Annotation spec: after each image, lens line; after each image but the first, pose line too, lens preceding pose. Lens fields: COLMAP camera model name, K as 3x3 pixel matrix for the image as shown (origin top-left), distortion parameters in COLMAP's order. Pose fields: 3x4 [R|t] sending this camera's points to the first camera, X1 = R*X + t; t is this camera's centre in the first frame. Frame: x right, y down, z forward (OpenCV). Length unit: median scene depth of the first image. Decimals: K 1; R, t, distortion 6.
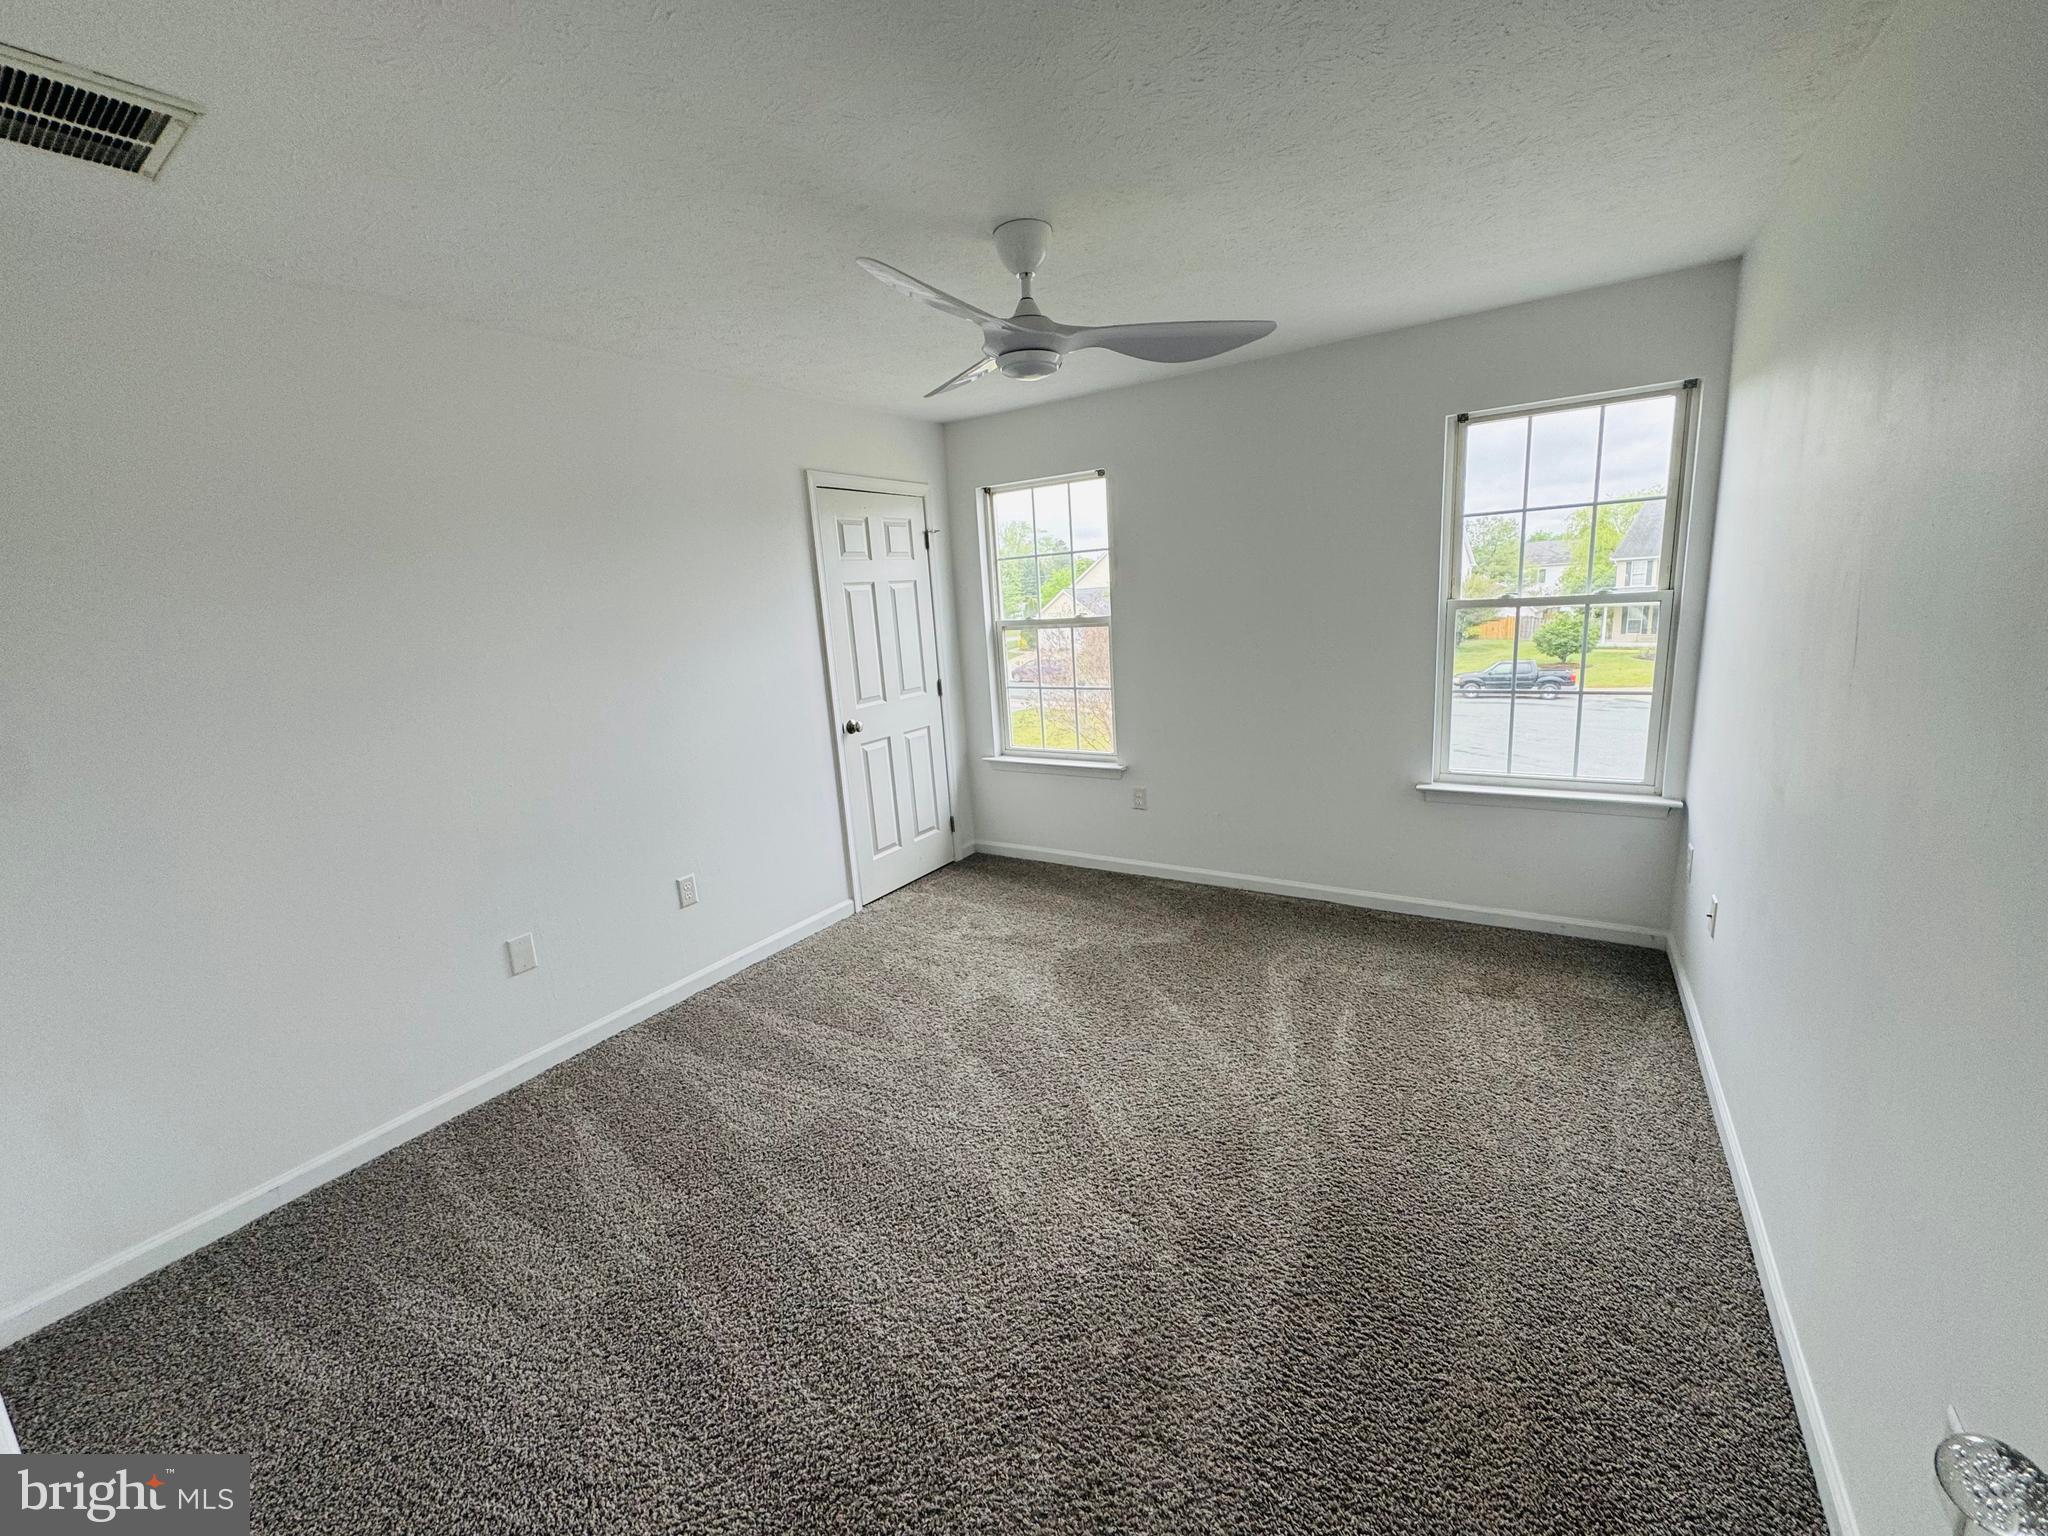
lens RADIAL K [[826.8, 0, 1024.0], [0, 826.8, 768.0], [0, 0, 1]] dist [-0.000111, -0.000006]
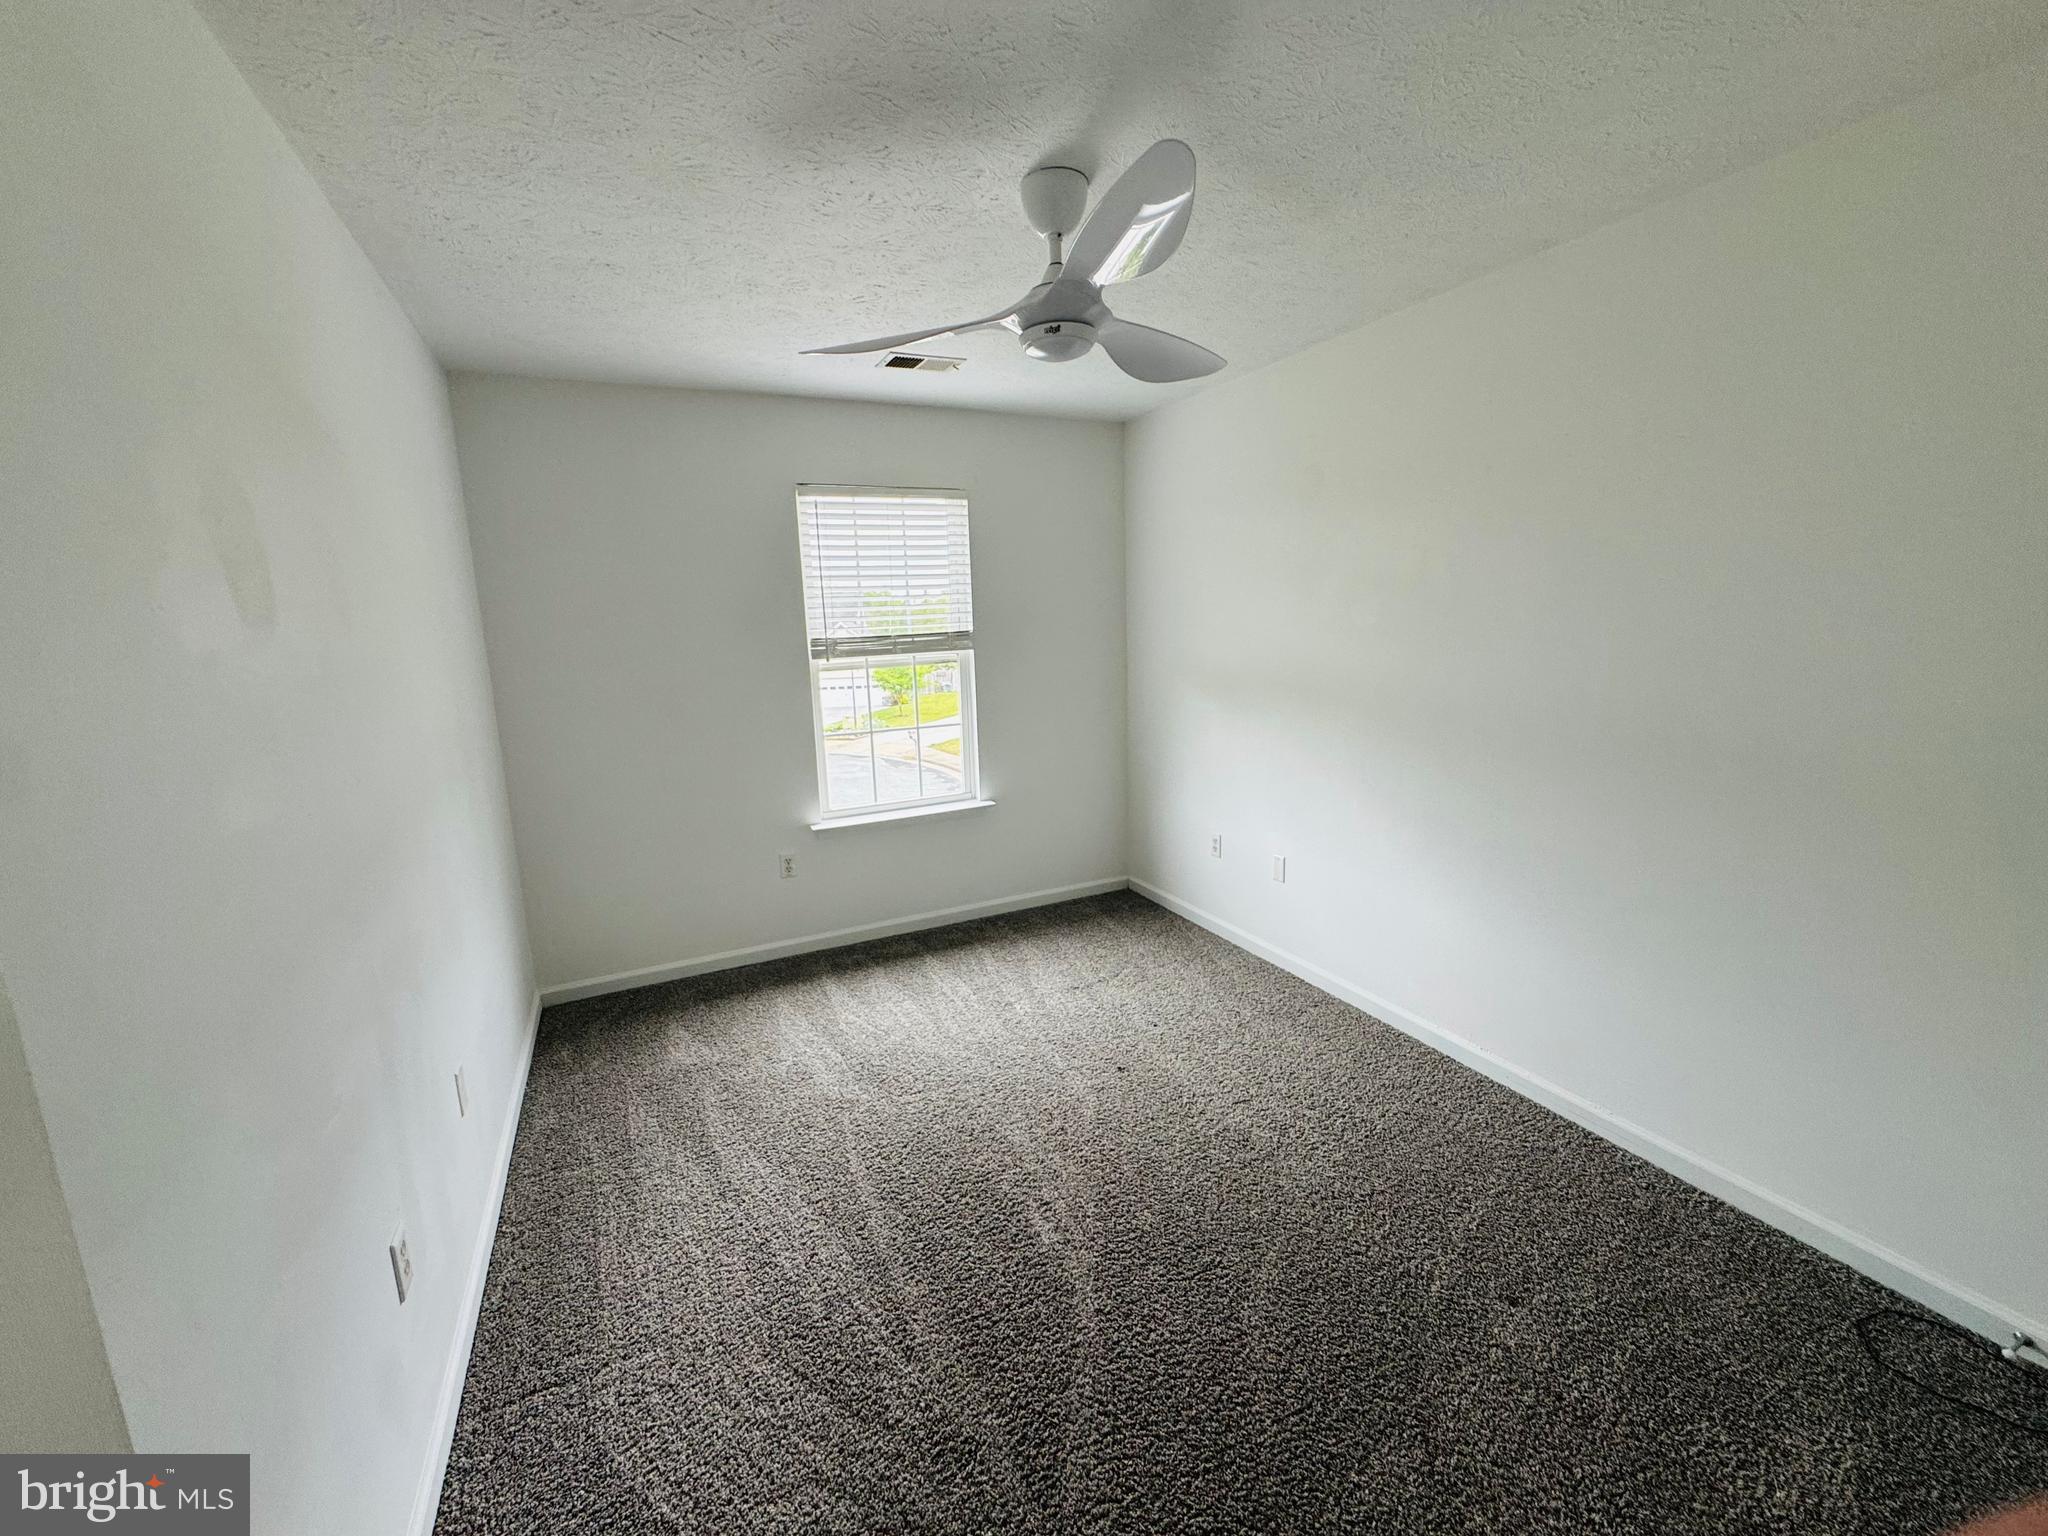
lens RADIAL K [[826.8, 0, 1024.0], [0, 826.8, 768.0], [0, 0, 1]] dist [-0.000111, -0.000006]
pose [[0.528381, -0.104505, 0.842551, -0.439040], [0.179149, 0.983774, 0.009673, -0.025879], [-0.829891, 0.145831, 0.538530, 0.335825]]
